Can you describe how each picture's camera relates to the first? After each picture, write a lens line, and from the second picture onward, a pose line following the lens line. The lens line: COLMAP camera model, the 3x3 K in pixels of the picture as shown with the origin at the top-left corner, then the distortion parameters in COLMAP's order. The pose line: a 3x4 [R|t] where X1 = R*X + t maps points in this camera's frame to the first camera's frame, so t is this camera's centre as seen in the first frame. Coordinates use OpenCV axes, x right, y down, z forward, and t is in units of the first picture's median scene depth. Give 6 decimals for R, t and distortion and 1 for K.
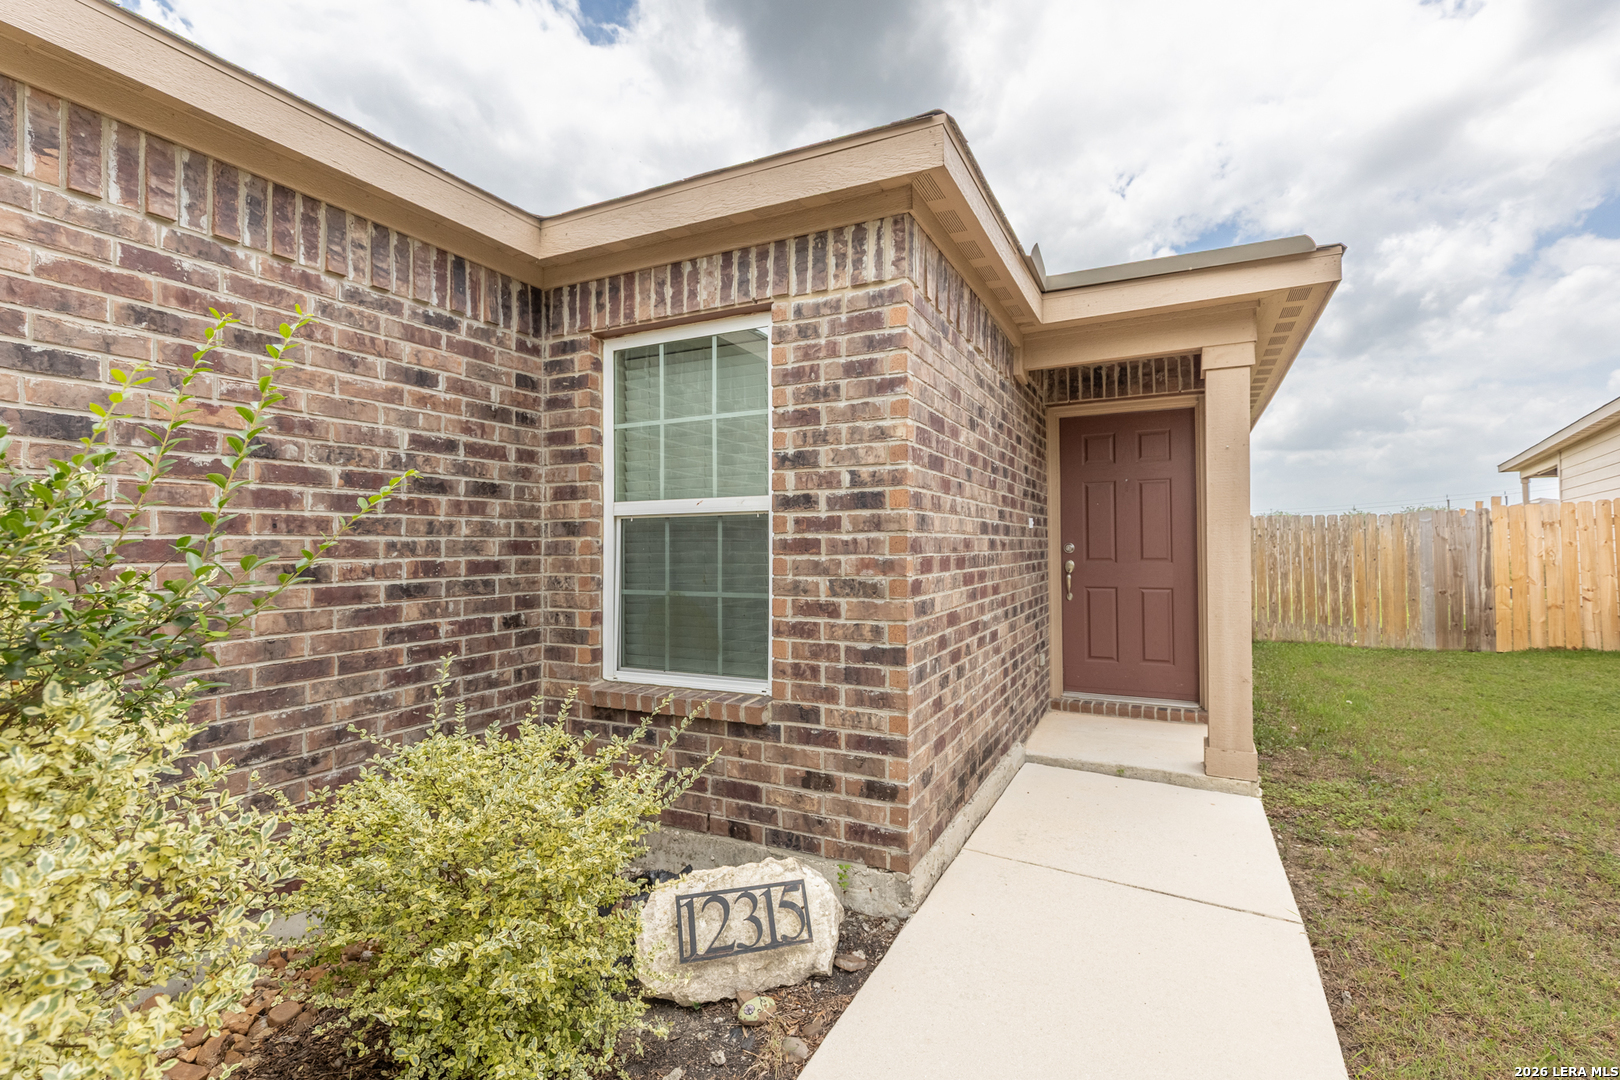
lens RADIAL K [[724.3, 0, 814.8], [0, 724.3, 538.5], [0, 0, 1]] dist [0.004623, -0.000612]
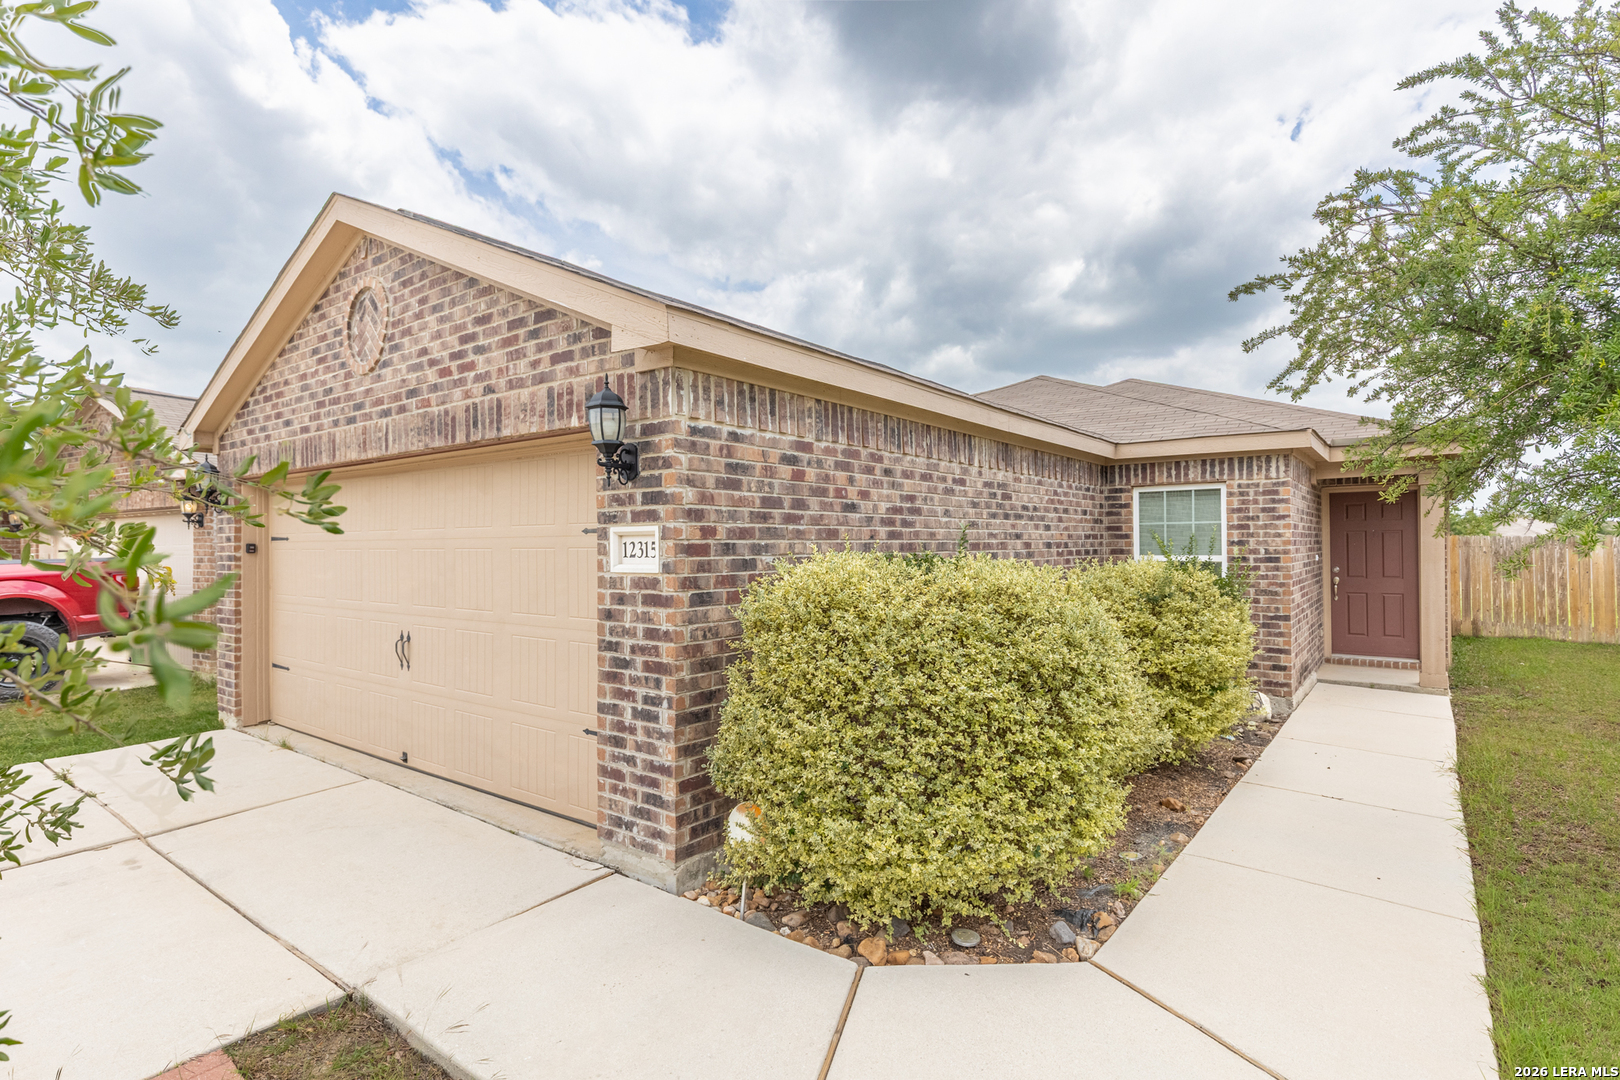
lens RADIAL K [[806.8, 0, 806.8], [0, 806.8, 543.9], [0, 0, 1]] dist [-0.003500, -0.000261]
pose [[0.982432, -0.003558, -0.186586, -0.996208], [0.005488, 0.999937, 0.009825, -0.140709], [0.186539, -0.010676, 0.982389, -2.104171]]
